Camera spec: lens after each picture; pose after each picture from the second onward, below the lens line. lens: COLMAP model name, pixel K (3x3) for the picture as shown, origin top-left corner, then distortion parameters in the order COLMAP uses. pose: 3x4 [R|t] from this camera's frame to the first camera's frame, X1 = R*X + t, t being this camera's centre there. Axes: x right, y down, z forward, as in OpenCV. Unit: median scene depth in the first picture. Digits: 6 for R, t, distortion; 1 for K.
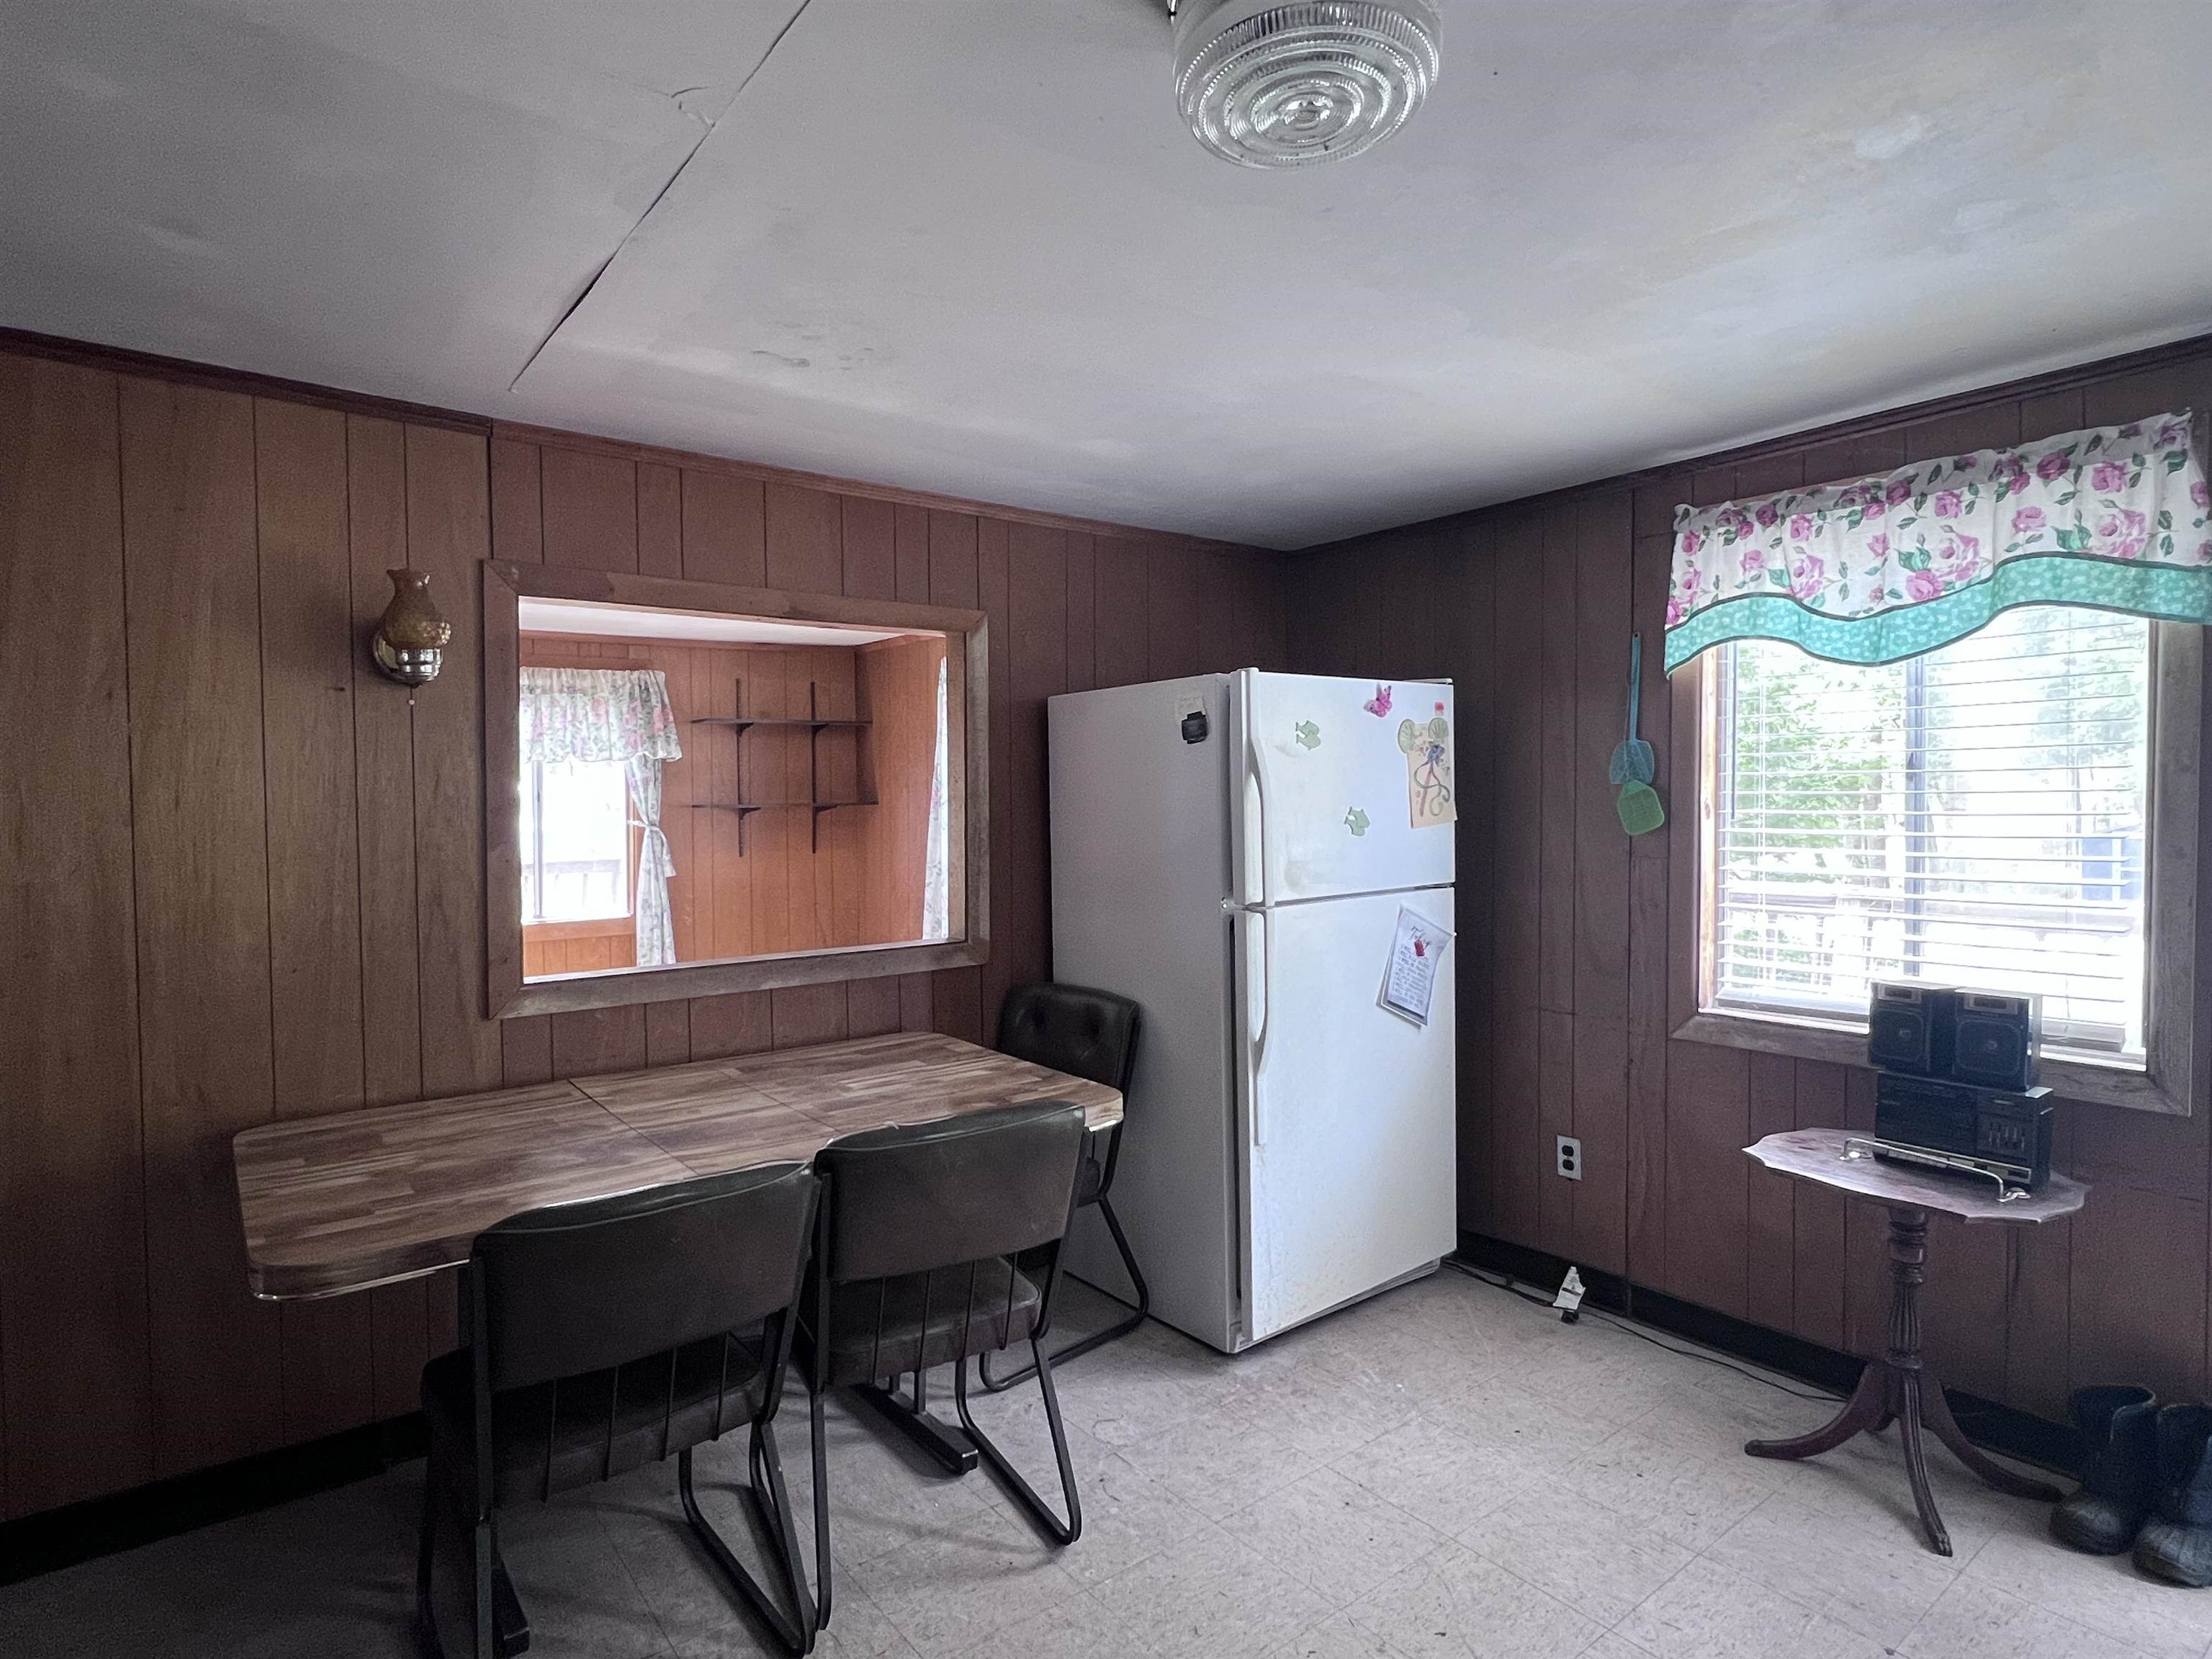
lens RADIAL K [[1194.8, 0, 1106.0], [0, 1194.8, 829.5], [0, 0, 1]] dist [0.000699, -0.000679]
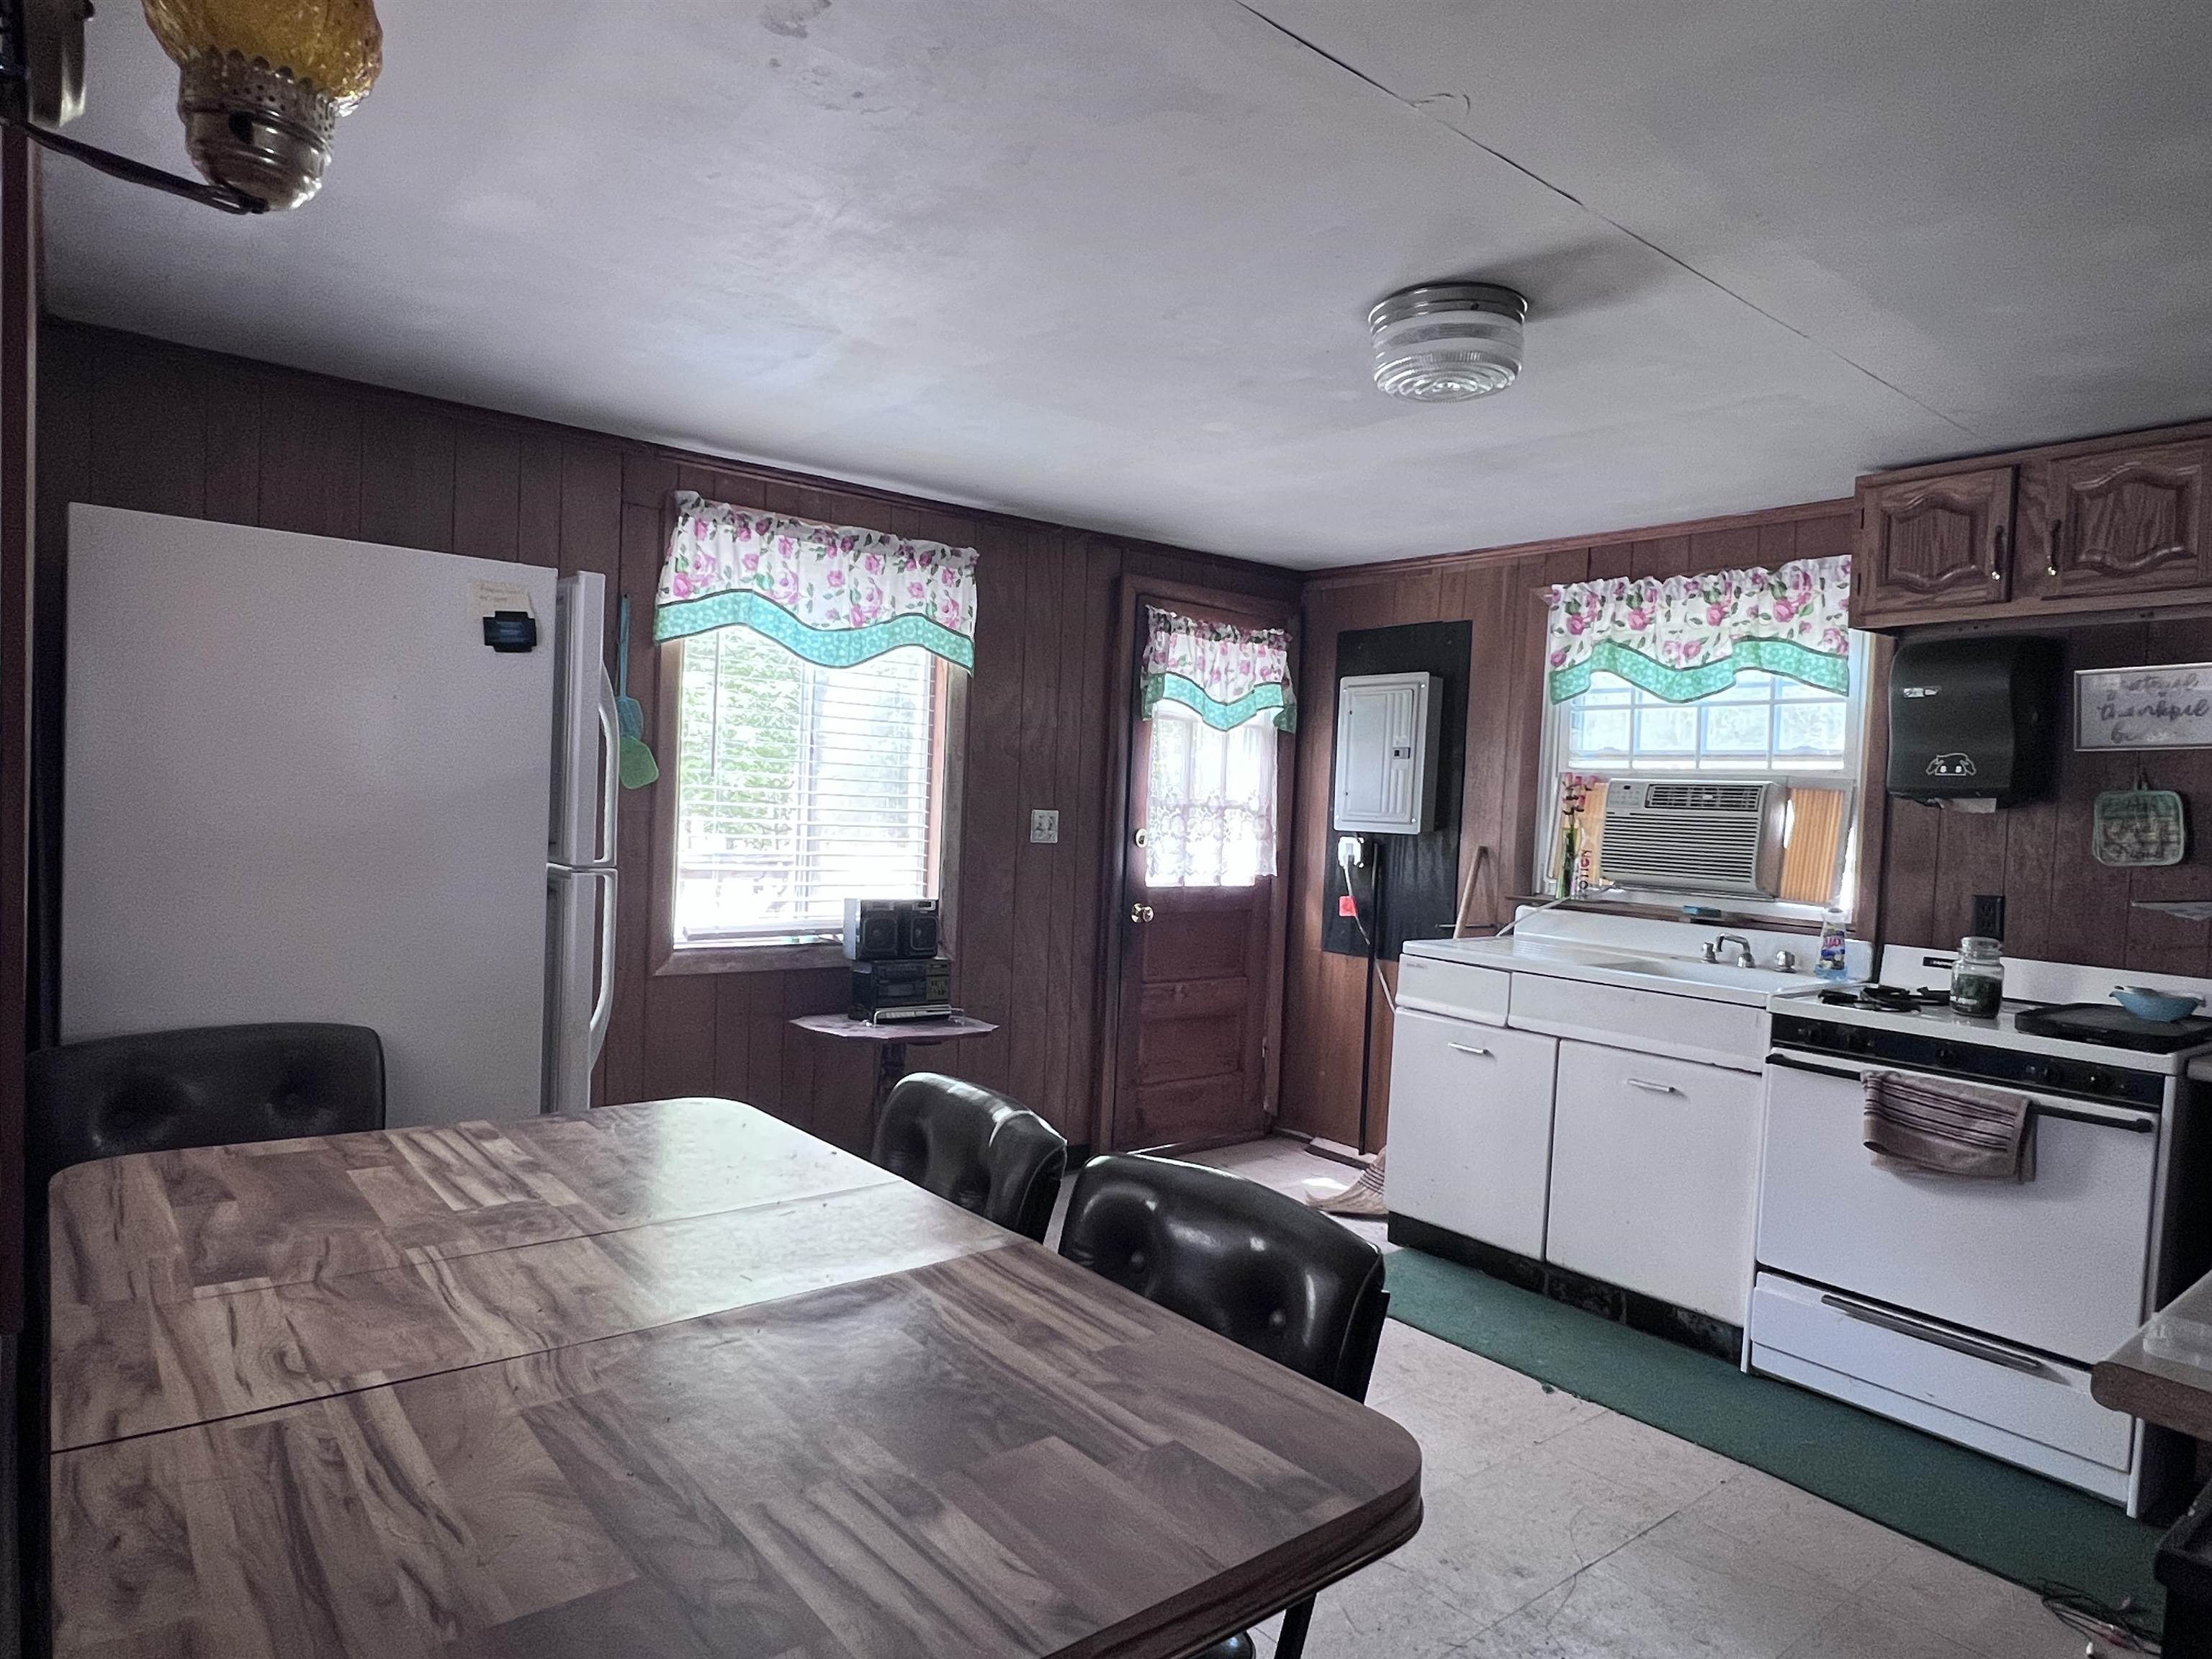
lens RADIAL K [[1308.6, 0, 1094.9], [0, 1308.6, 836.0], [0, 0, 1]] dist [-0.001022, -0.002504]
pose [[-0.026278, -0.015004, 0.999542, -0.880954], [-0.018402, 0.999725, 0.014523, 0.027203], [-0.999485, -0.018012, -0.026547, 0.771545]]
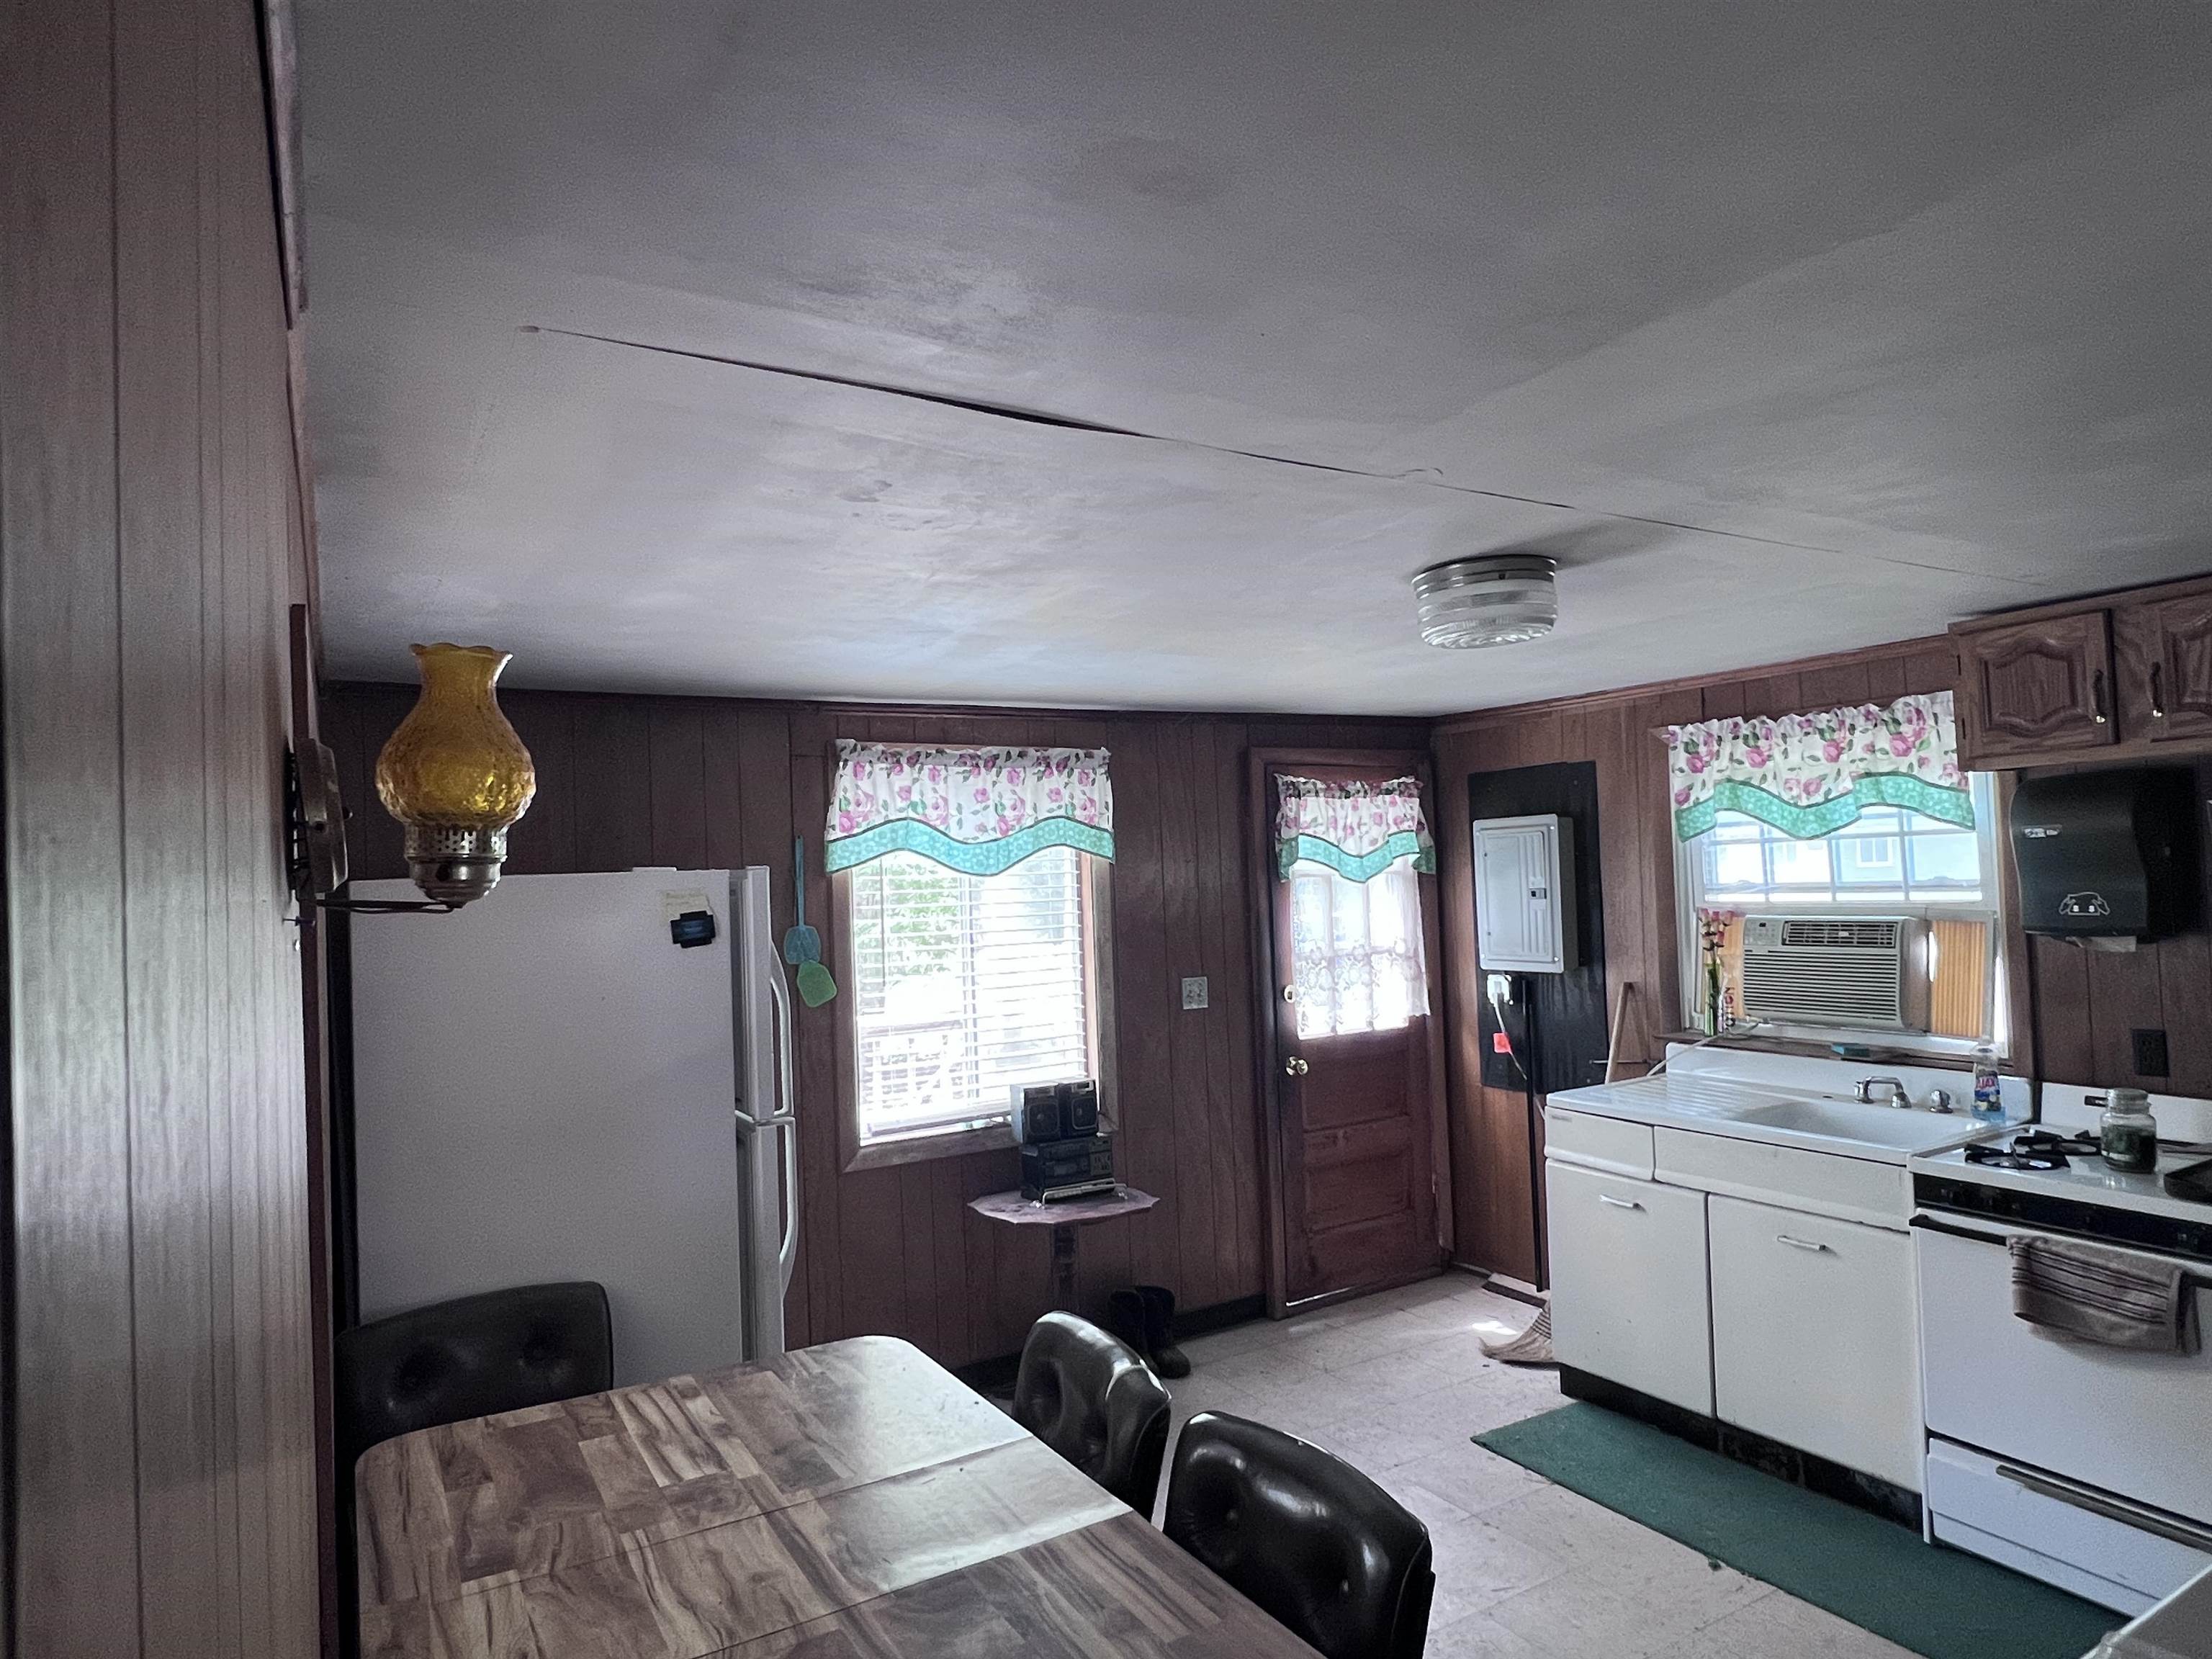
lens RADIAL K [[1294.3, 0, 1106.0], [0, 1294.3, 829.5], [0, 0, 1]] dist [-0.001457, -0.001739]
pose [[0.117135, 0.044715, 0.992109, -0.981118], [0.060426, 0.996814, -0.052061, -0.106246], [-0.991276, 0.066047, 0.114059, 0.690274]]
